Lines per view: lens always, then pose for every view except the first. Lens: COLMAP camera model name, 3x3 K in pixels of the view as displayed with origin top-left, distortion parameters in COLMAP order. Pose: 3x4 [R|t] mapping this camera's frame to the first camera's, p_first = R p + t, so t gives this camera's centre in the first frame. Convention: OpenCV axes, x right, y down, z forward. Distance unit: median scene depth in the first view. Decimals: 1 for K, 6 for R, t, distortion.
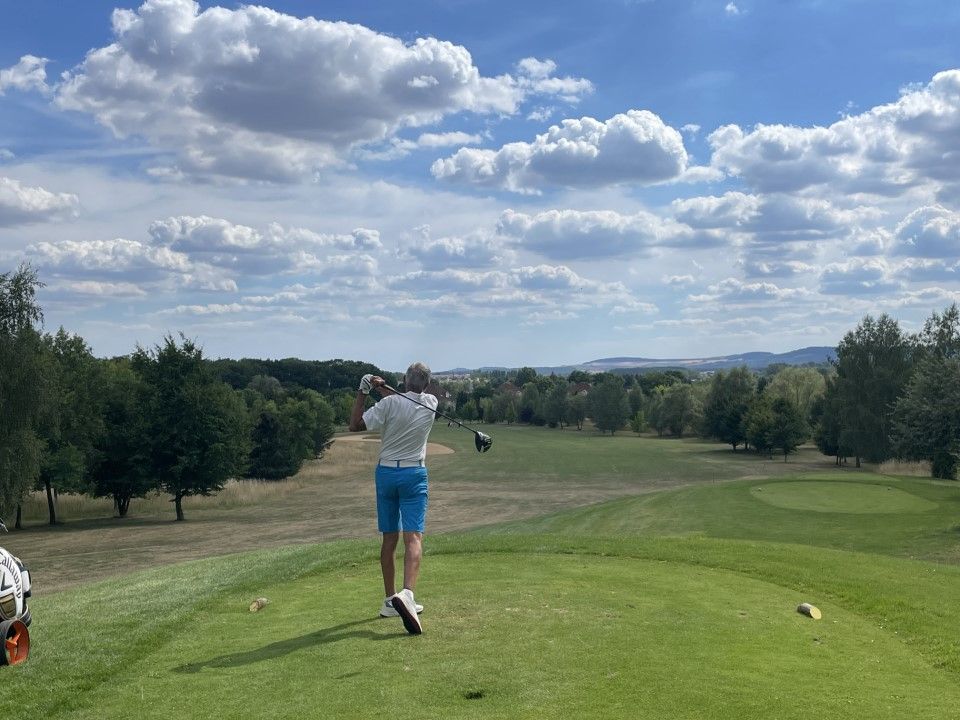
lens RADIAL K [[1157.3, 0, 494.7], [0, 1157.3, 320.1], [0, 0, 1]] dist [0.063100, 0.000000]
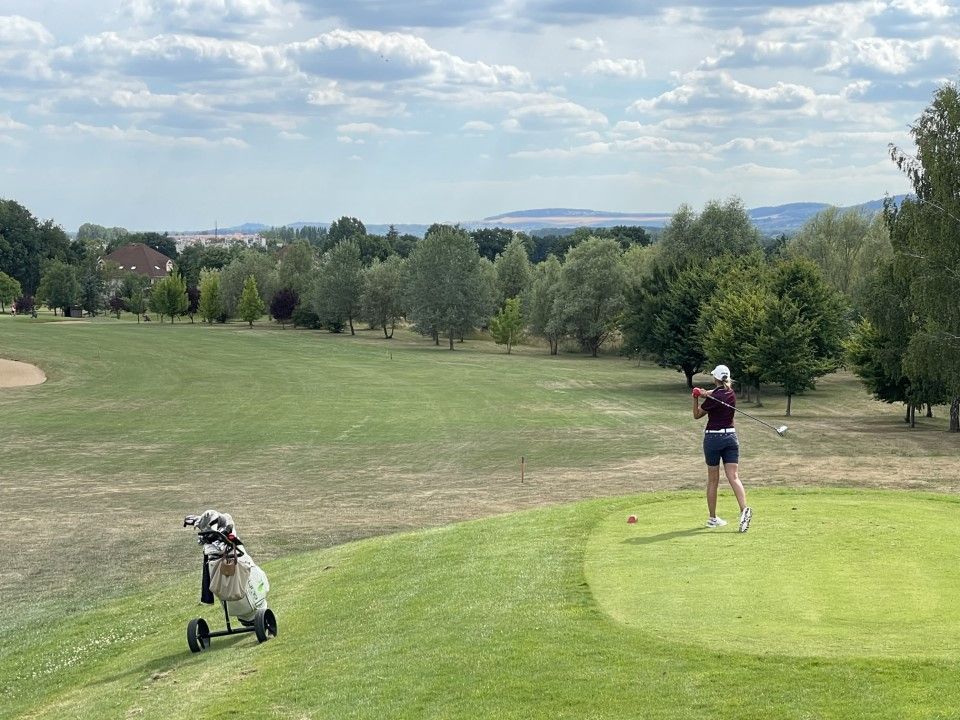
lens RADIAL K [[2198.7, 0, 511.3], [0, 2198.7, 324.4], [0, 0, 1]] dist [0.040886, 0.000000]
pose [[0.995875, 0.012462, 0.089875, 0.079994], [-0.020177, 0.996138, 0.085446, 0.025026], [-0.088463, -0.086907, 0.992281, 0.233680]]
